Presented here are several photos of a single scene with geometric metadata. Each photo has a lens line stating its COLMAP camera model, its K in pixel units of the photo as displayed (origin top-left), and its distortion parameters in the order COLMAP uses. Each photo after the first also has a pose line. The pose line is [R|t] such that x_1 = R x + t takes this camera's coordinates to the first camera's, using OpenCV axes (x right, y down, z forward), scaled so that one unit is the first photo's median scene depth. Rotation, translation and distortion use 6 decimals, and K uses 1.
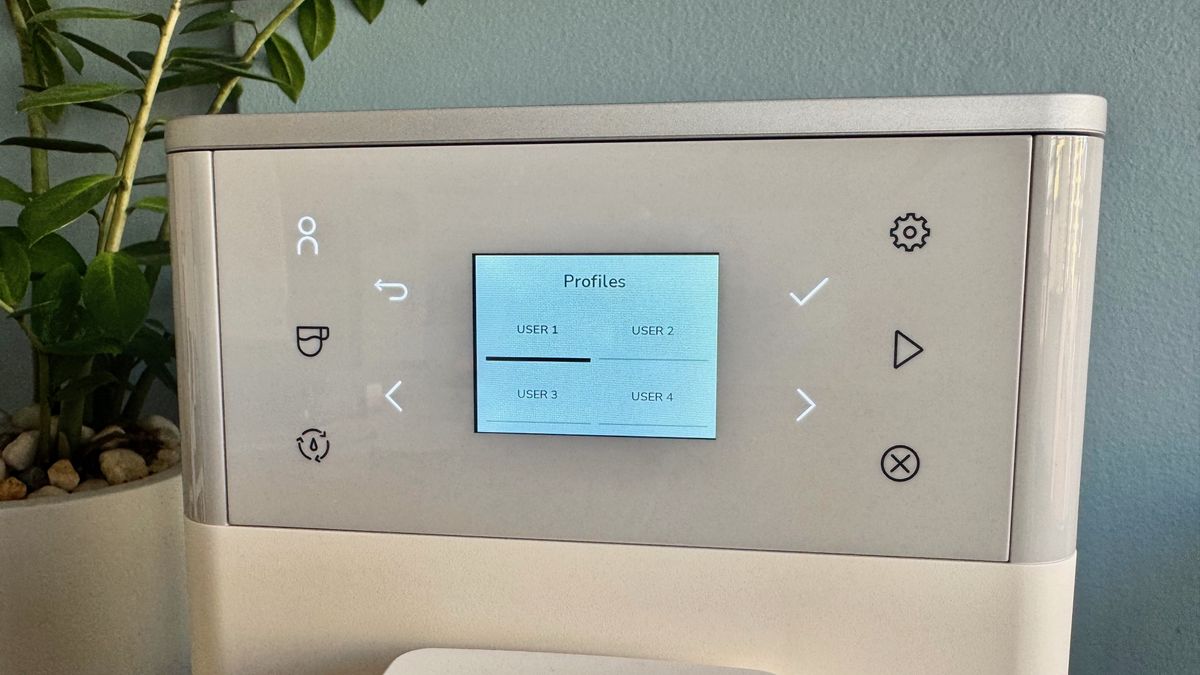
lens RADIAL K [[829.7, 0, 551.2], [0, 829.7, 337.1], [0, 0, 1]] dist [-0.002110, -0.000358]
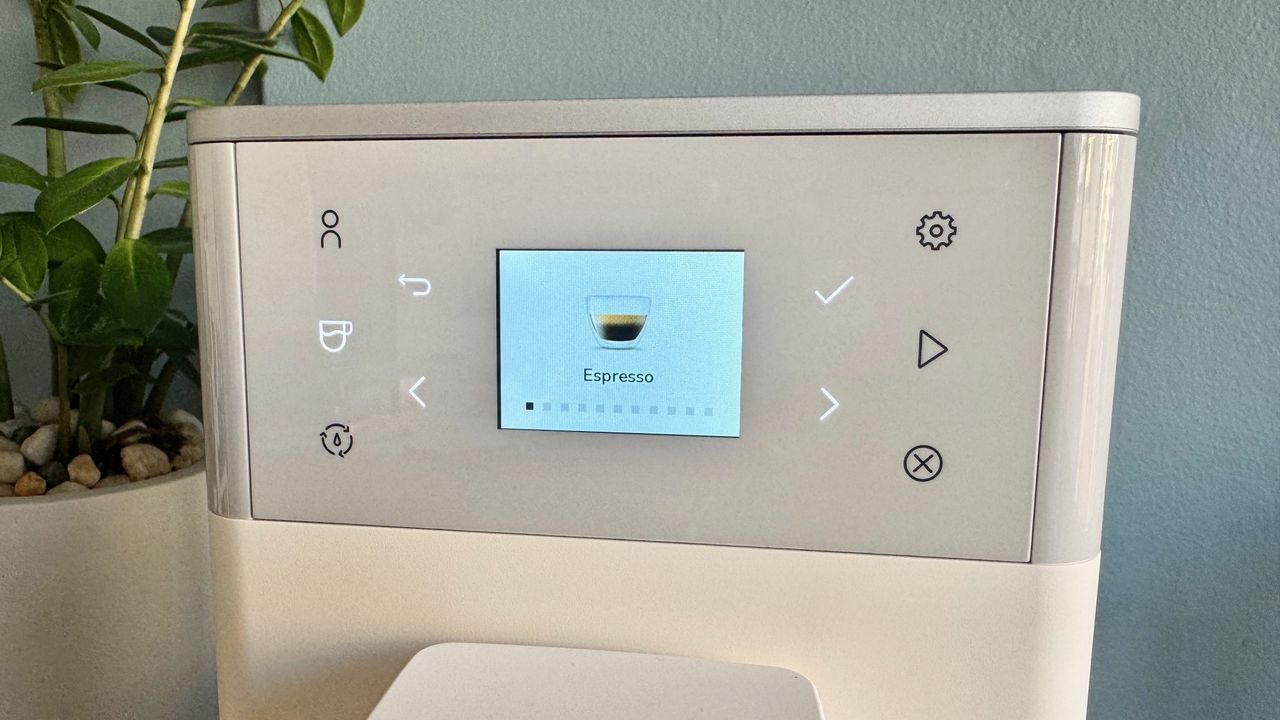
lens RADIAL K [[885.9, 0, 589.7], [0, 885.9, 357.9], [0, 0, 1]] dist [-0.001095, -0.002406]
pose [[0.999924, 0.007955, -0.009397, 0.009803], [-0.007659, 0.999485, 0.031150, -0.001473], [0.009640, -0.031076, 0.999471, -0.021602]]
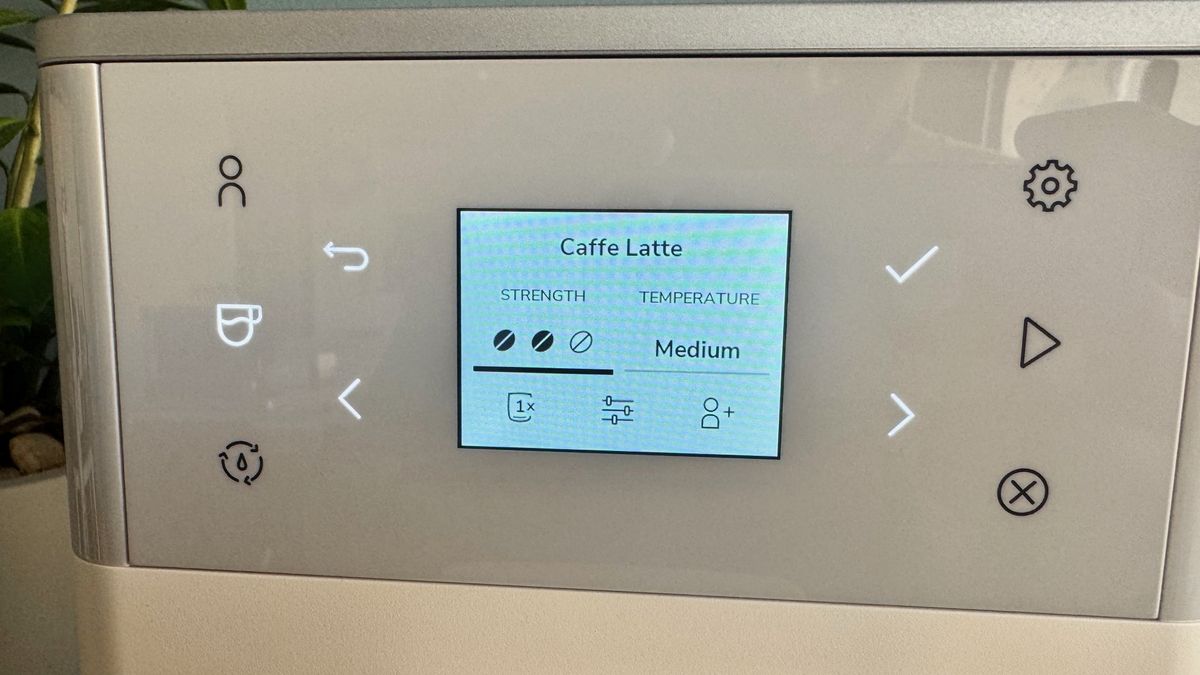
lens RADIAL K [[854.6, 0, 546.7], [0, 854.6, 336.1], [0, 0, 1]] dist [-0.002505, -0.001765]
pose [[0.999103, 0.005817, 0.041938, -0.016409], [-0.007350, 0.999307, 0.036492, -0.005375], [-0.041697, -0.036767, 0.998454, 0.082322]]
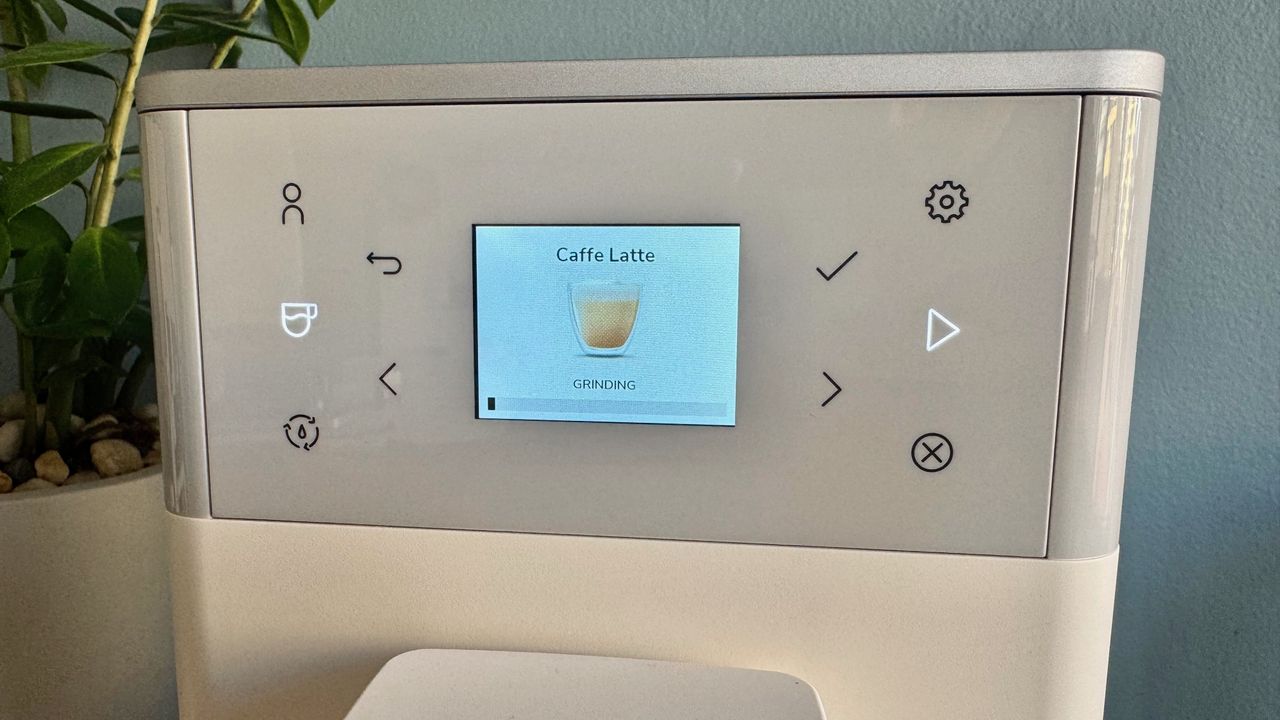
lens RADIAL K [[885.9, 0, 589.7], [0, 885.9, 357.9], [0, 0, 1]] dist [-0.001095, -0.002406]
pose [[0.999975, 0.002893, 0.006463, 0.010324], [-0.003142, 0.999240, 0.038847, 0.003079], [-0.006346, -0.038866, 0.999224, 0.005359]]
